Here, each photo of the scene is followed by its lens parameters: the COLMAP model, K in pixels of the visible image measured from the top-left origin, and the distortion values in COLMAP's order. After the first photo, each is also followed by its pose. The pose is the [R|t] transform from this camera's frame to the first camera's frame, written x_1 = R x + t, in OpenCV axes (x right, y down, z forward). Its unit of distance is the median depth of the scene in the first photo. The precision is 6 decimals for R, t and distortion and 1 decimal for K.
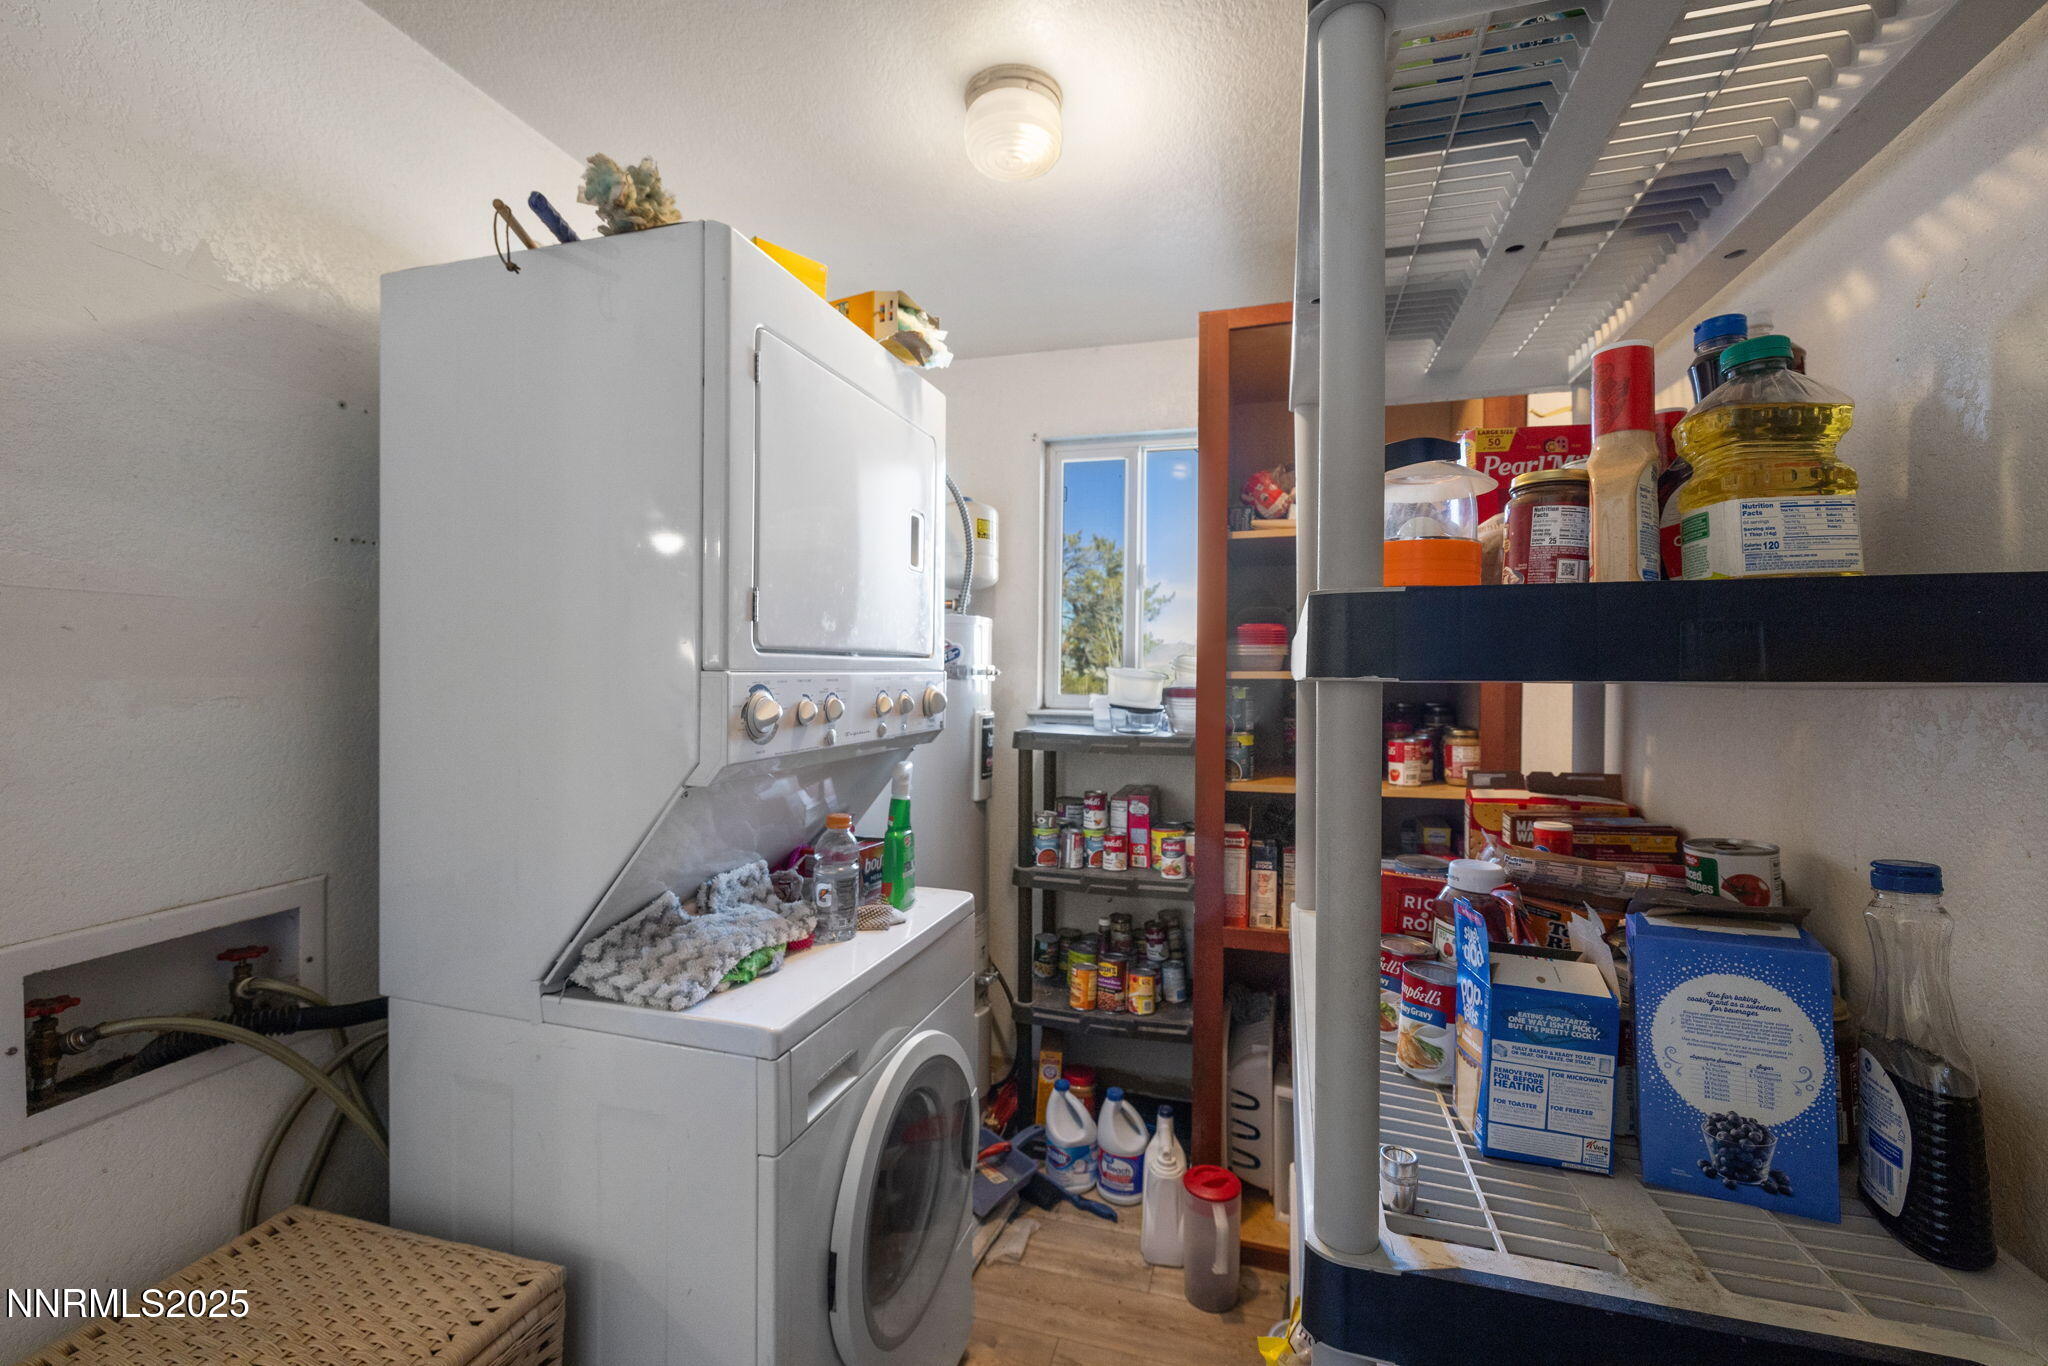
lens RADIAL K [[855.4, 0, 1027.4], [0, 855.4, 688.4], [0, 0, 1]] dist [0.000617, 0.000074]
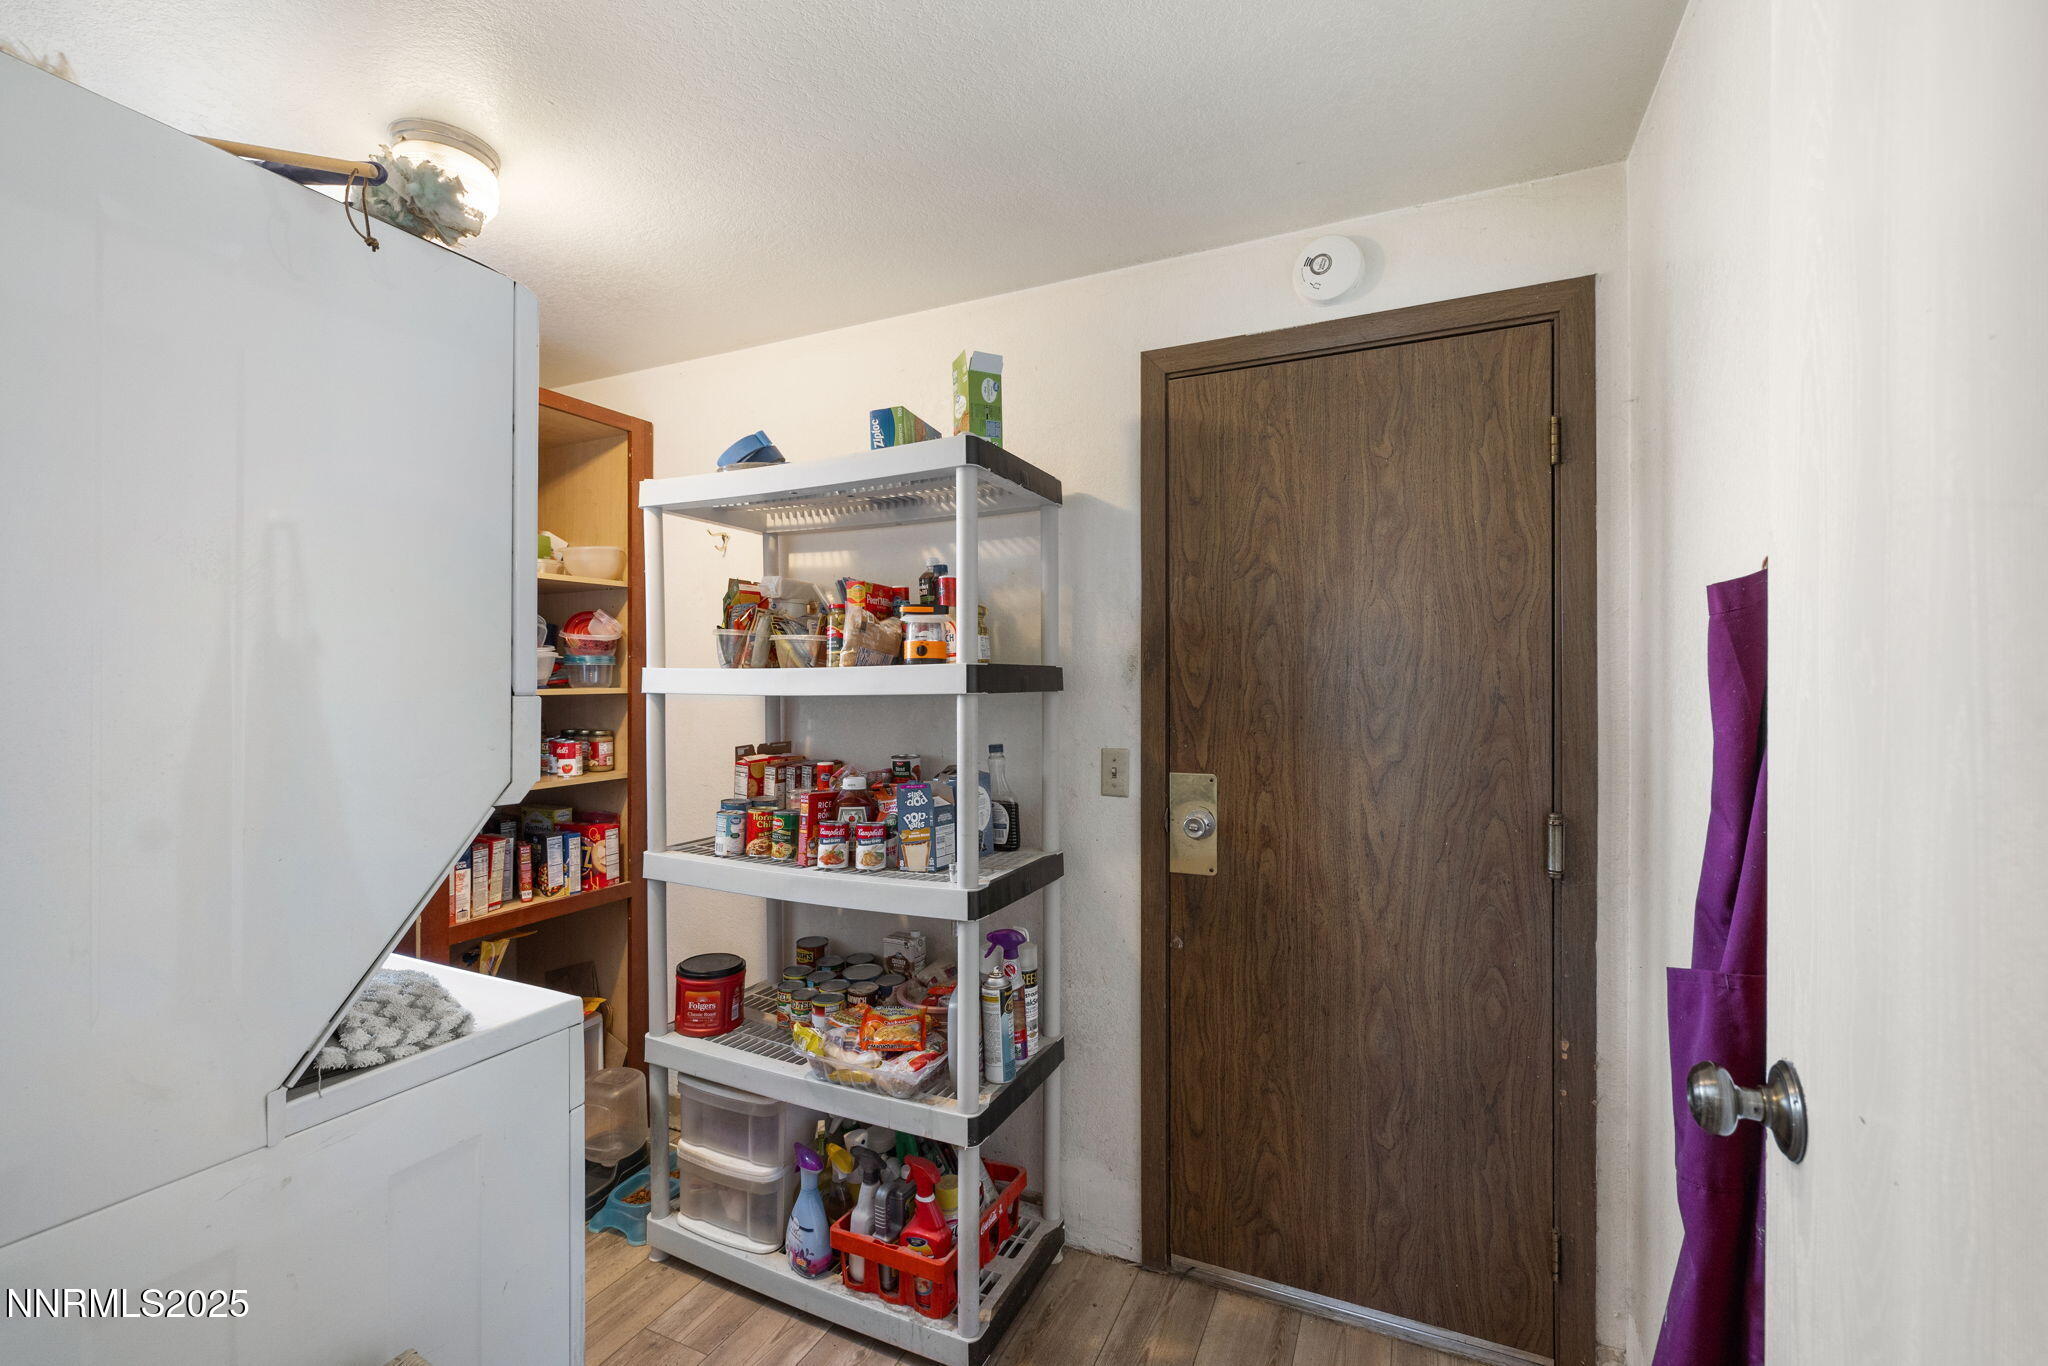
lens RADIAL K [[855.4, 0, 1027.4], [0, 855.4, 688.4], [0, 0, 1]] dist [0.000617, 0.000074]
pose [[0.152869, -0.007909, 0.988215, -1.332170], [0.020750, 0.999773, 0.004792, -0.020009], [-0.988029, 0.019773, 0.152999, 0.194991]]
